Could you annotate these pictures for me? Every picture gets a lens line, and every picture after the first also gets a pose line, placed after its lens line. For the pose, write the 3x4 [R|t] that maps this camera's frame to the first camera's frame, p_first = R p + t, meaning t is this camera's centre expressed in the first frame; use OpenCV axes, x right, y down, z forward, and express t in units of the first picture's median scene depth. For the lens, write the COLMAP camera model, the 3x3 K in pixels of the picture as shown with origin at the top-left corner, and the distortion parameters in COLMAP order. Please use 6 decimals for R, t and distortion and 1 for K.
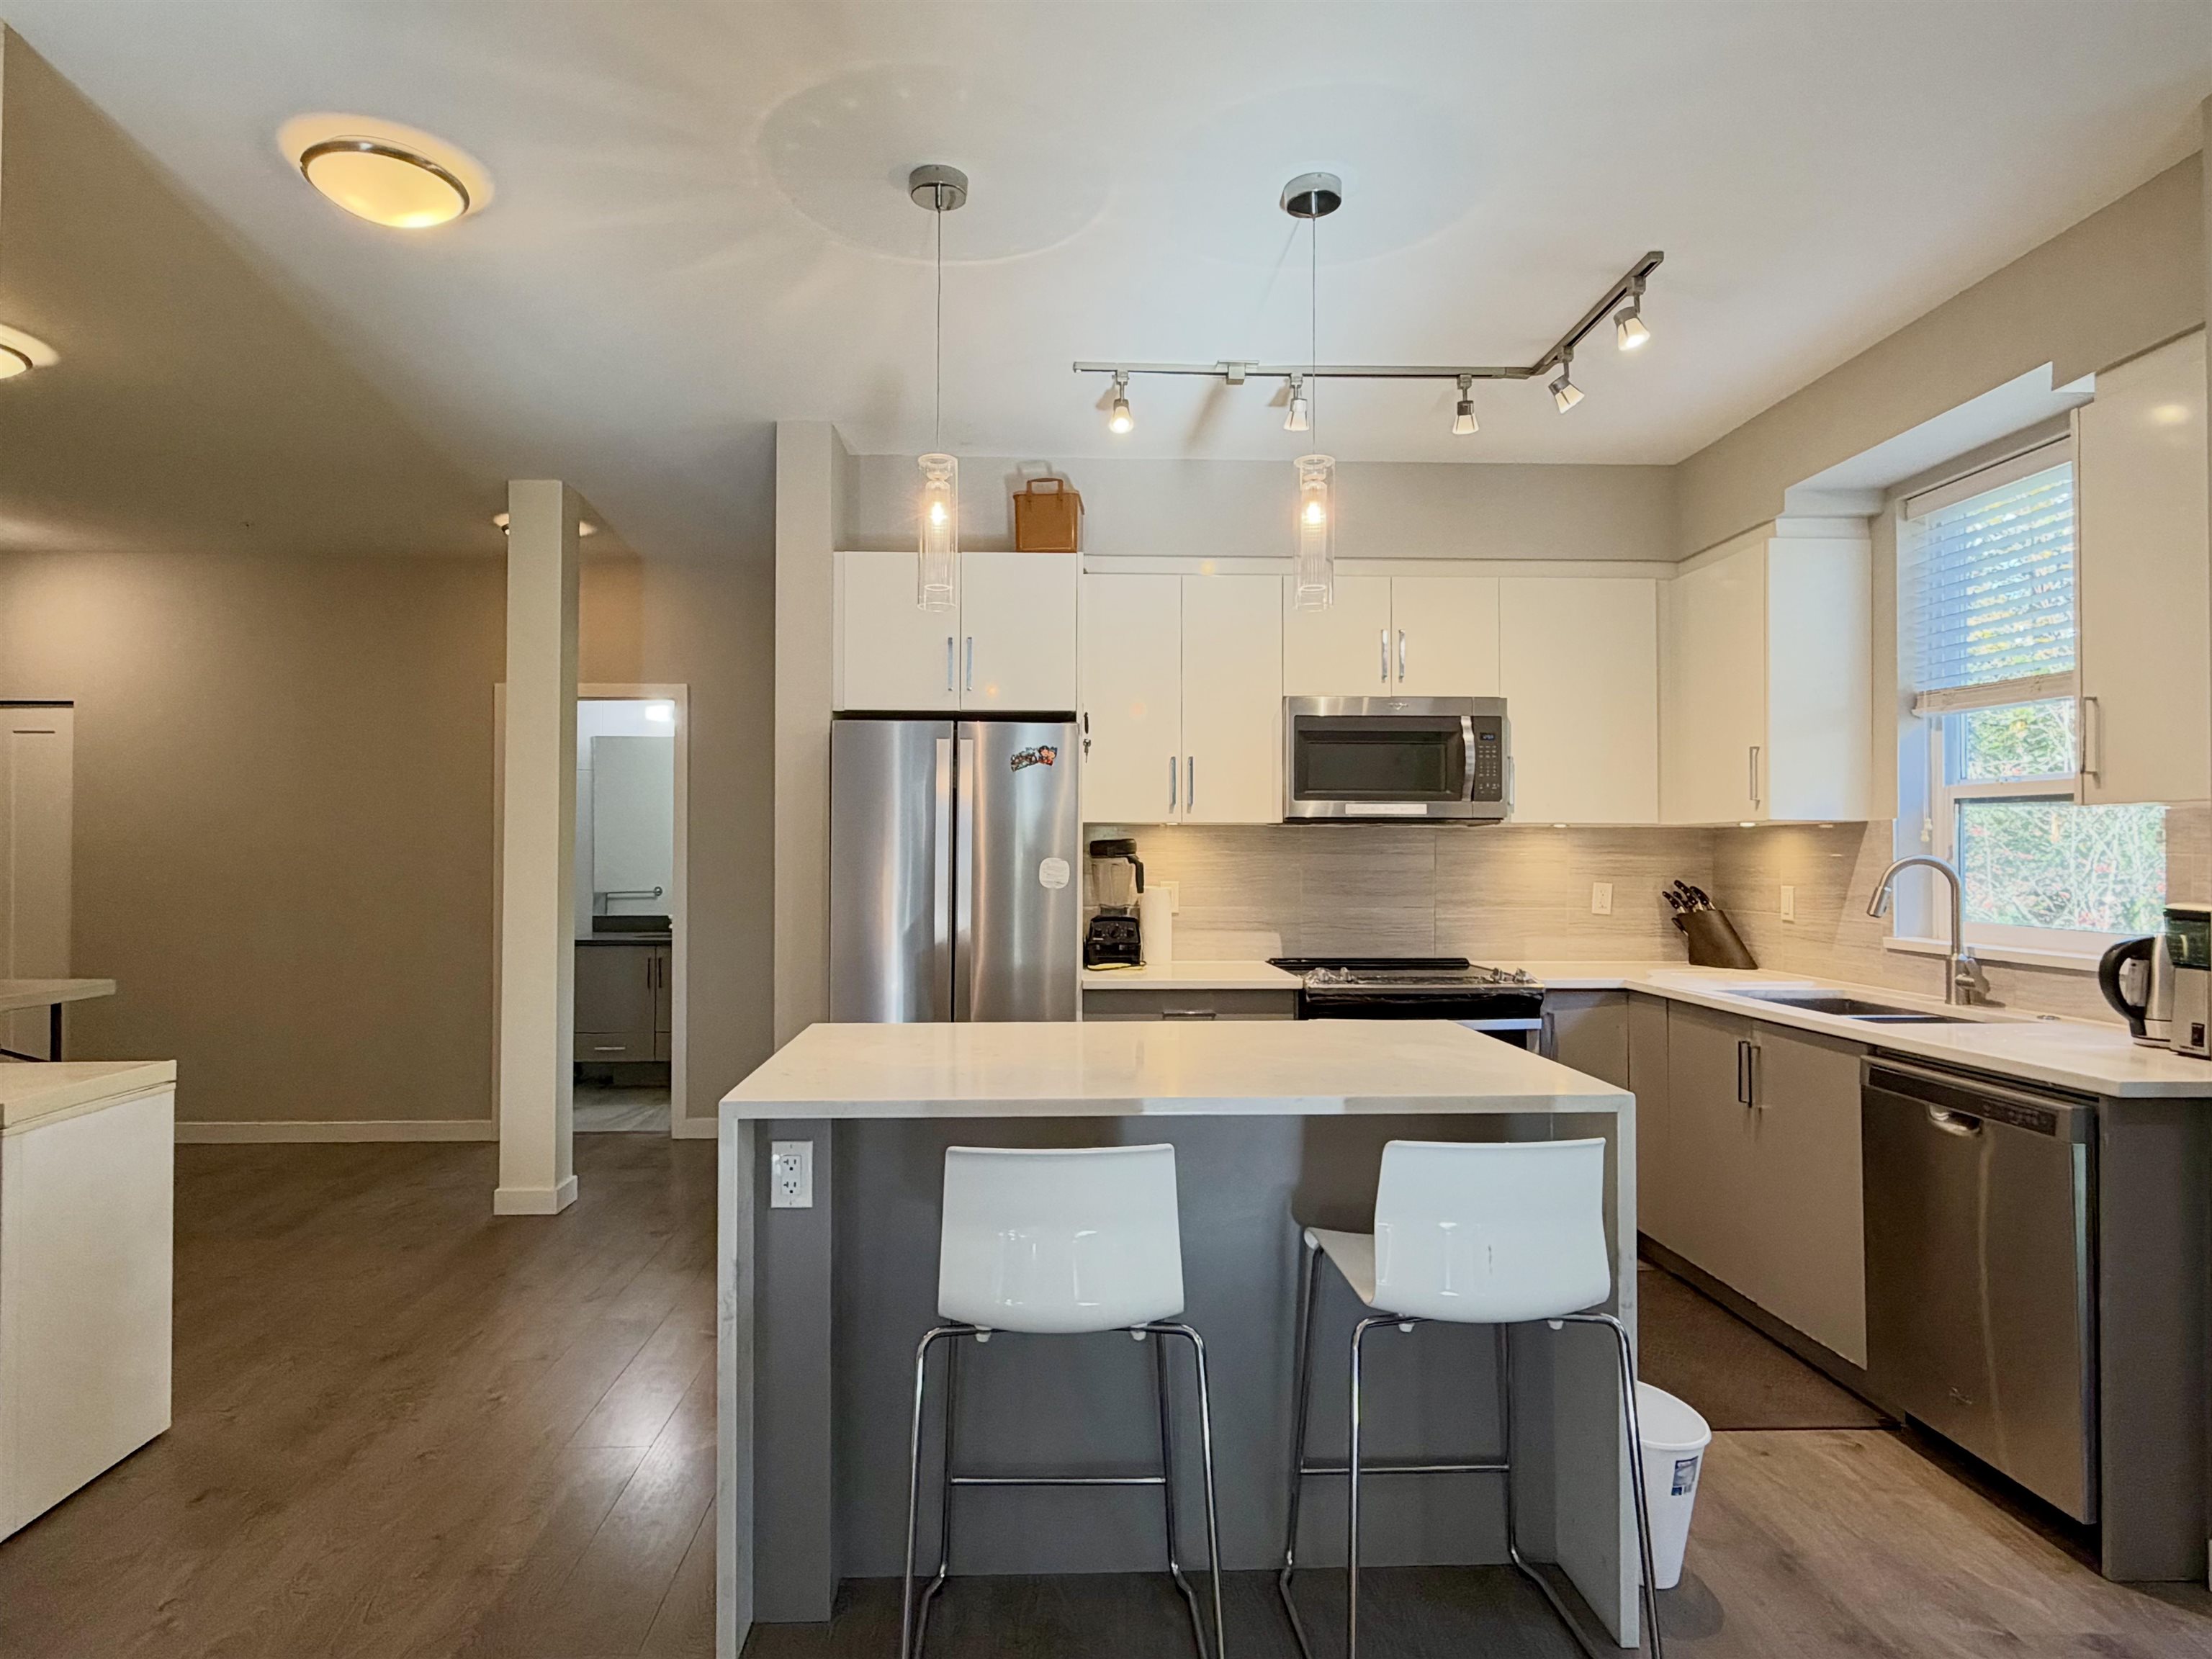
lens RADIAL K [[1256.7, 0, 1069.9], [0, 1256.7, 831.8], [0, 0, 1]] dist [0.002849, -0.000093]
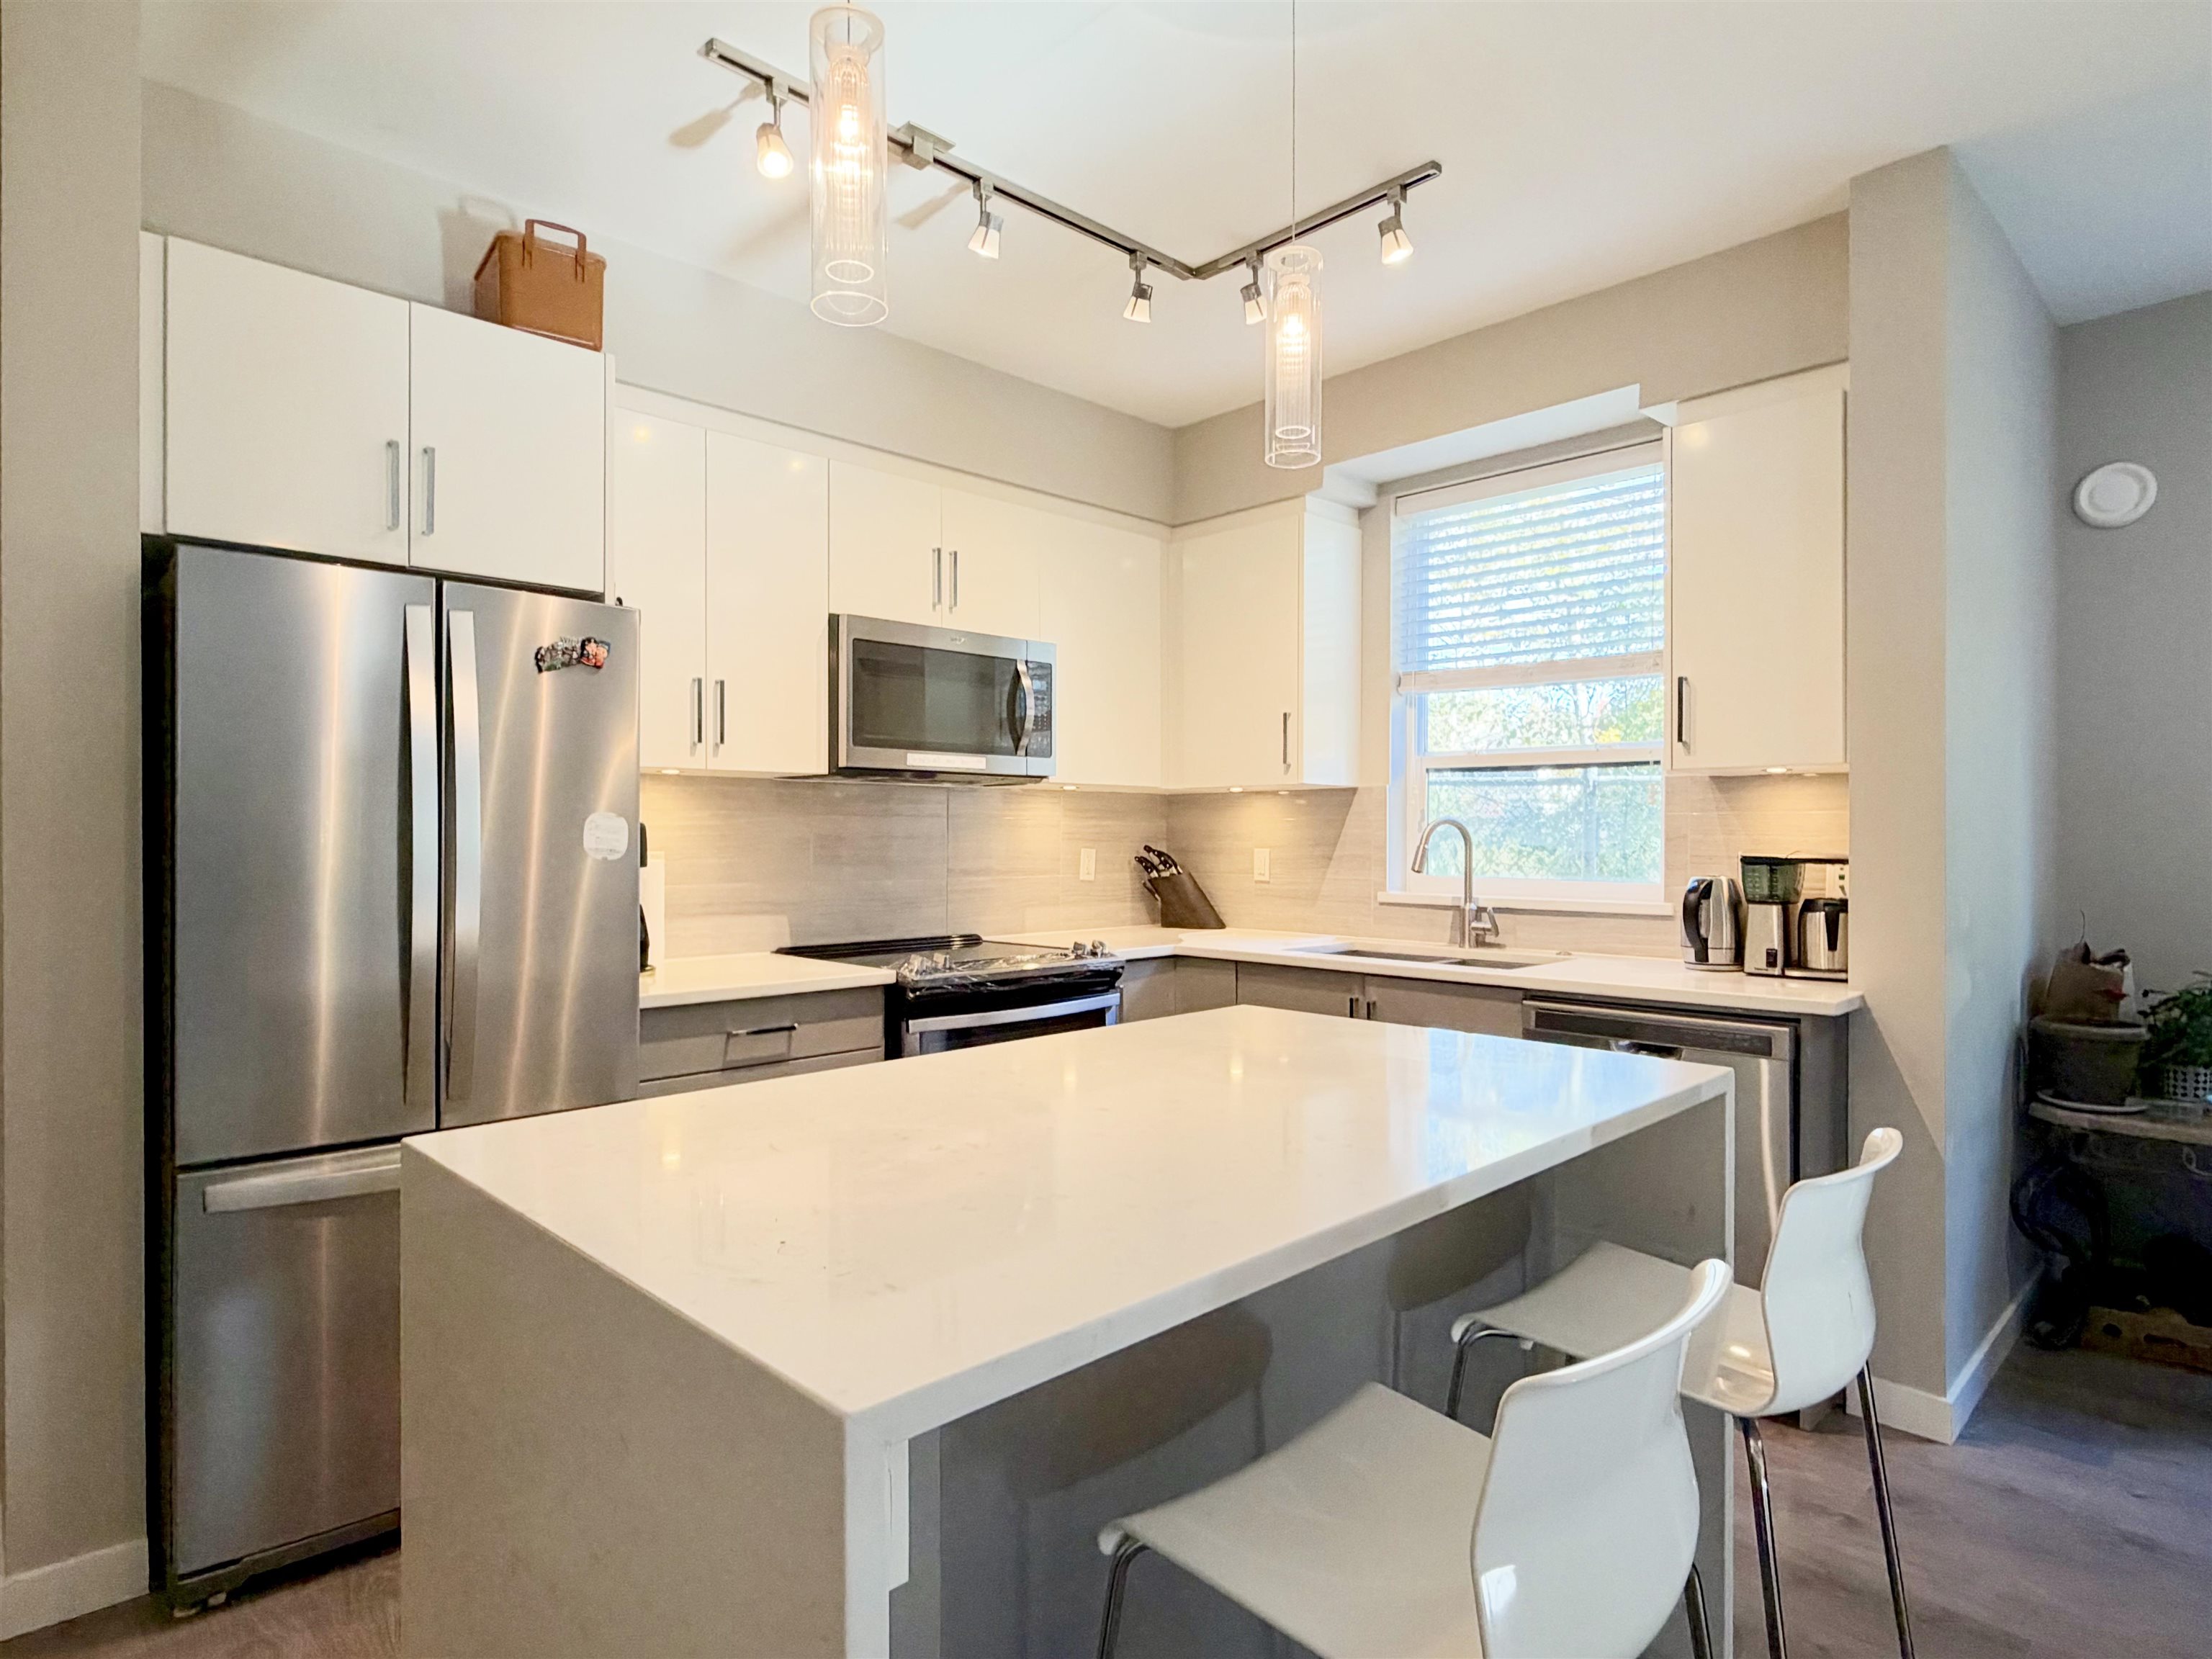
lens RADIAL K [[1220.3, 0, 1101.9], [0, 1220.3, 835.2], [0, 0, 1]] dist [0.001843, 0.000052]
pose [[0.742767, -0.001297, 0.669549, -0.234020], [-0.010718, 0.999847, 0.013827, 0.020363], [-0.669464, -0.017447, 0.742640, 0.346368]]
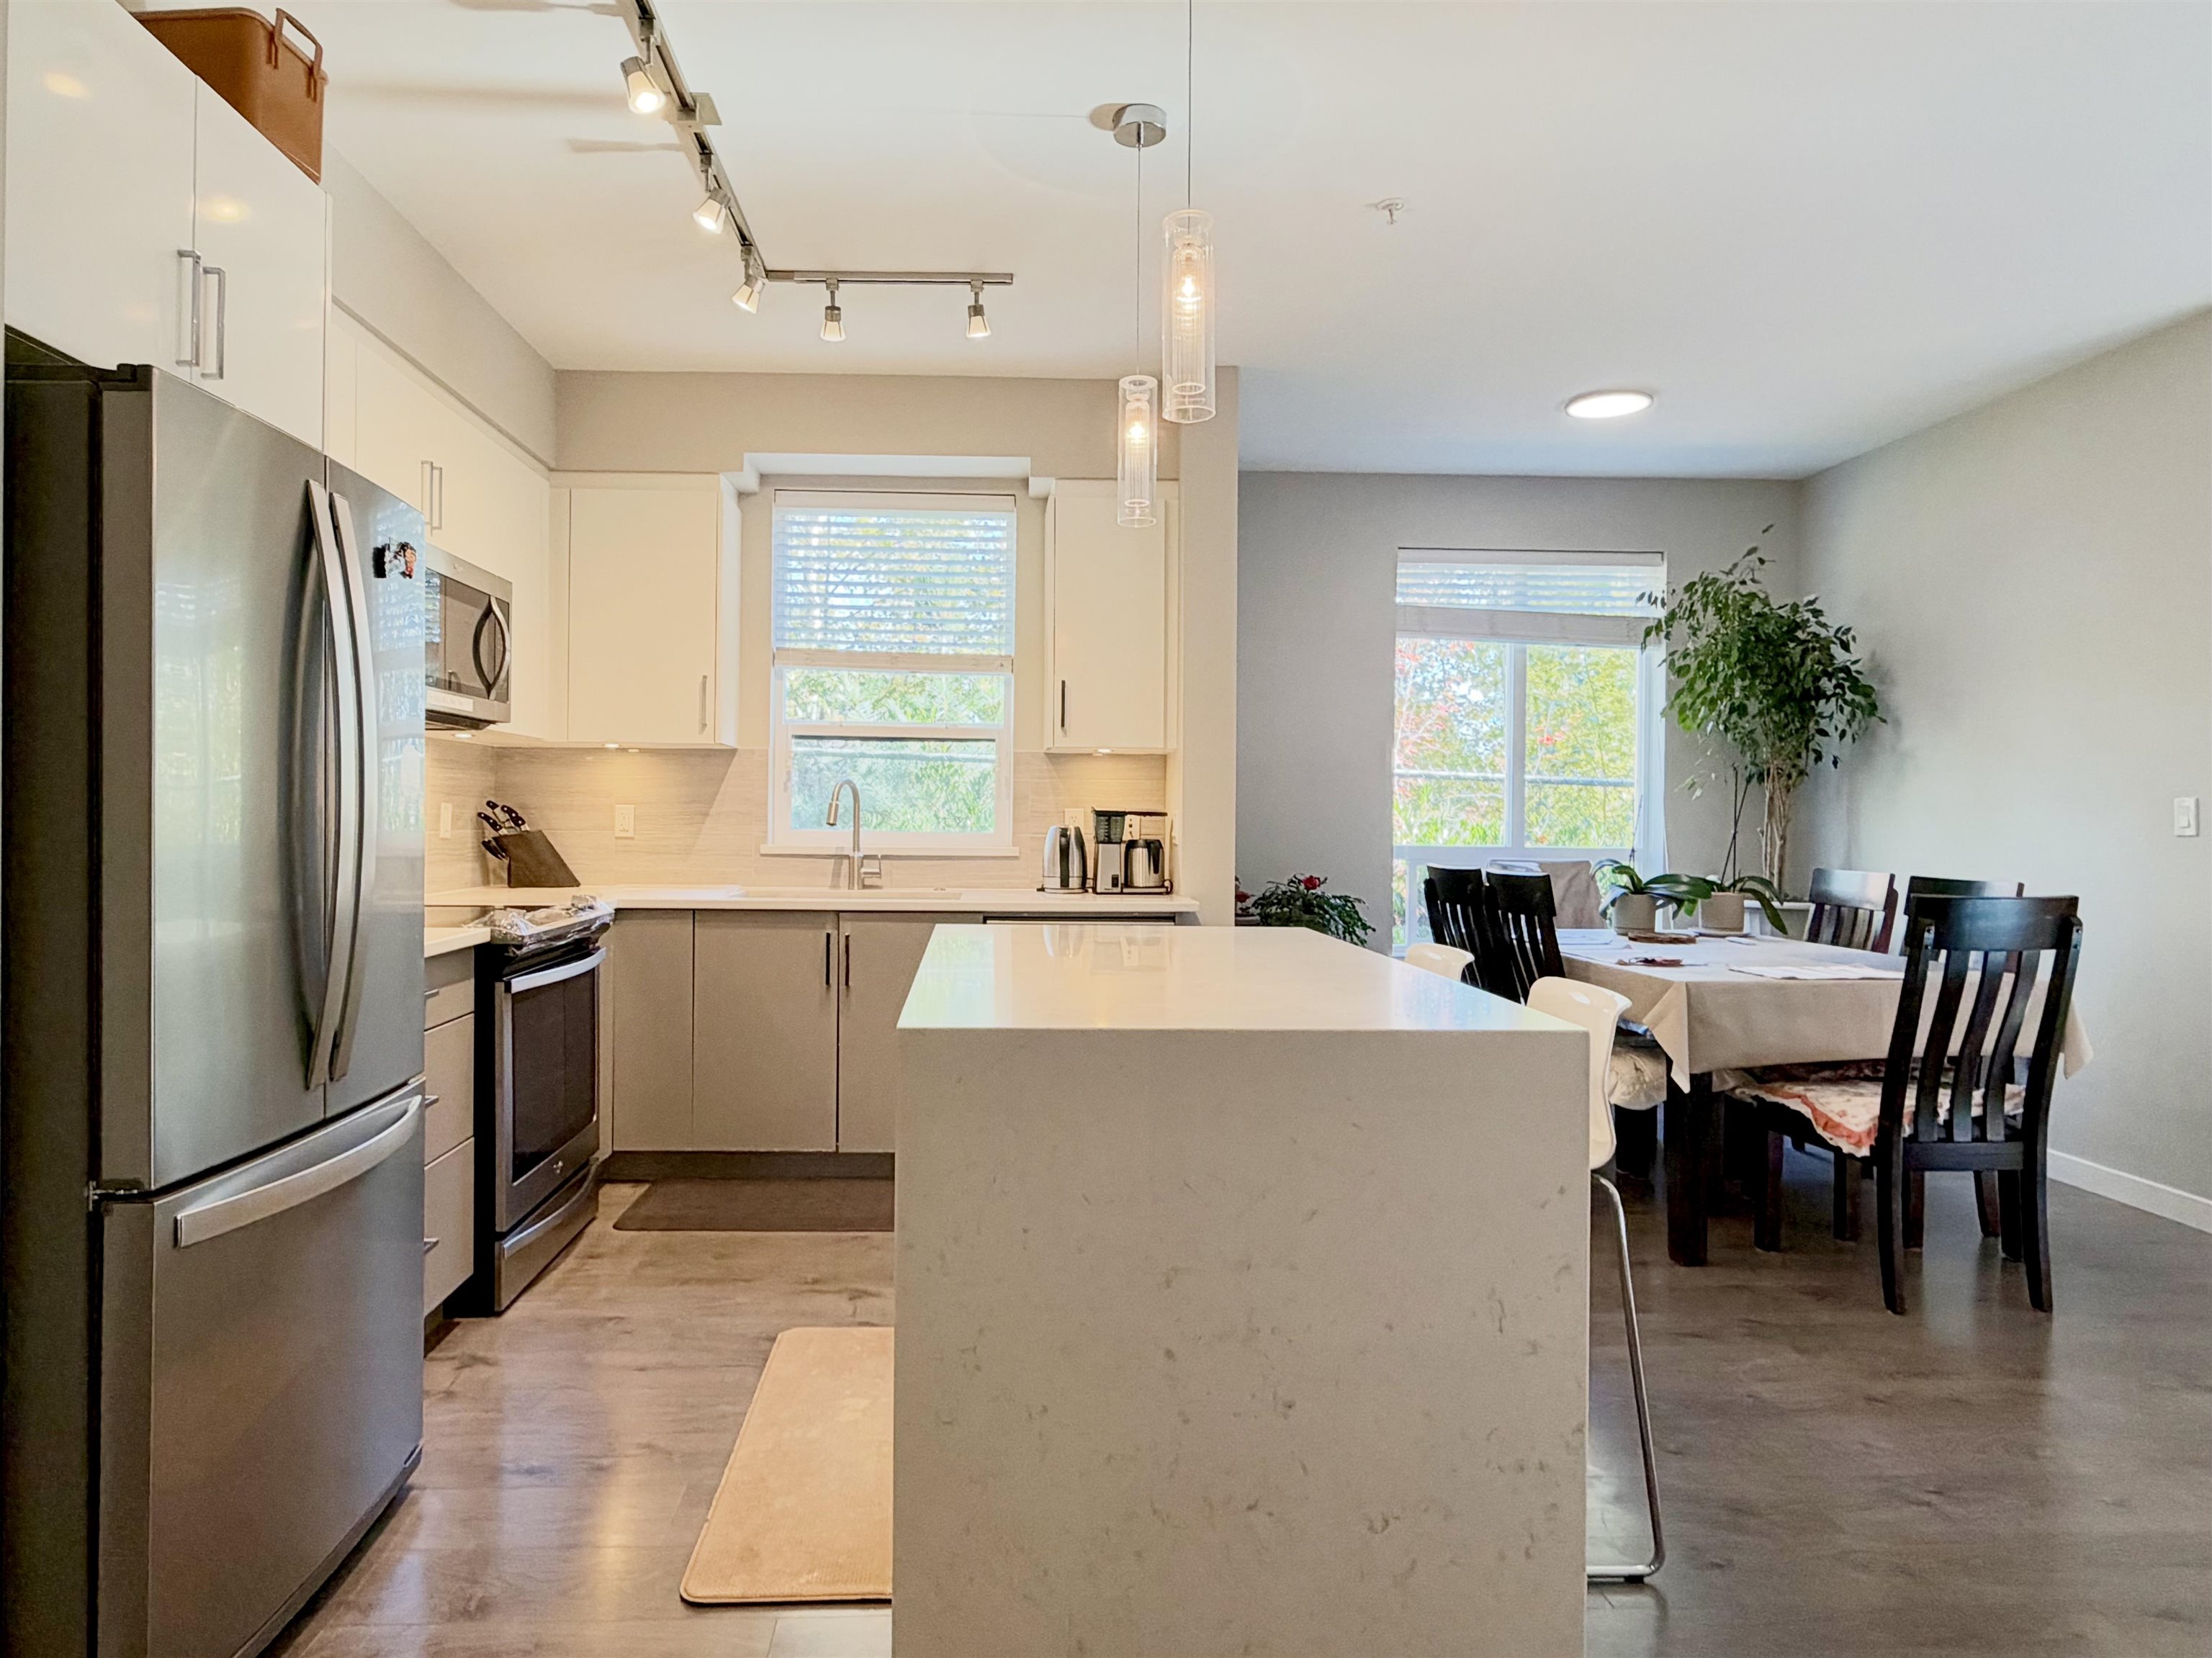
lens RADIAL K [[1298.7, 0, 1023.9], [0, 1298.7, 815.7], [0, 0, 1]] dist [0.002360, -0.000359]
pose [[0.013627, -0.004424, 0.999897, -0.568944], [-0.027391, 0.999613, 0.004796, 0.040045], [-0.999532, -0.027453, 0.013500, 0.685424]]
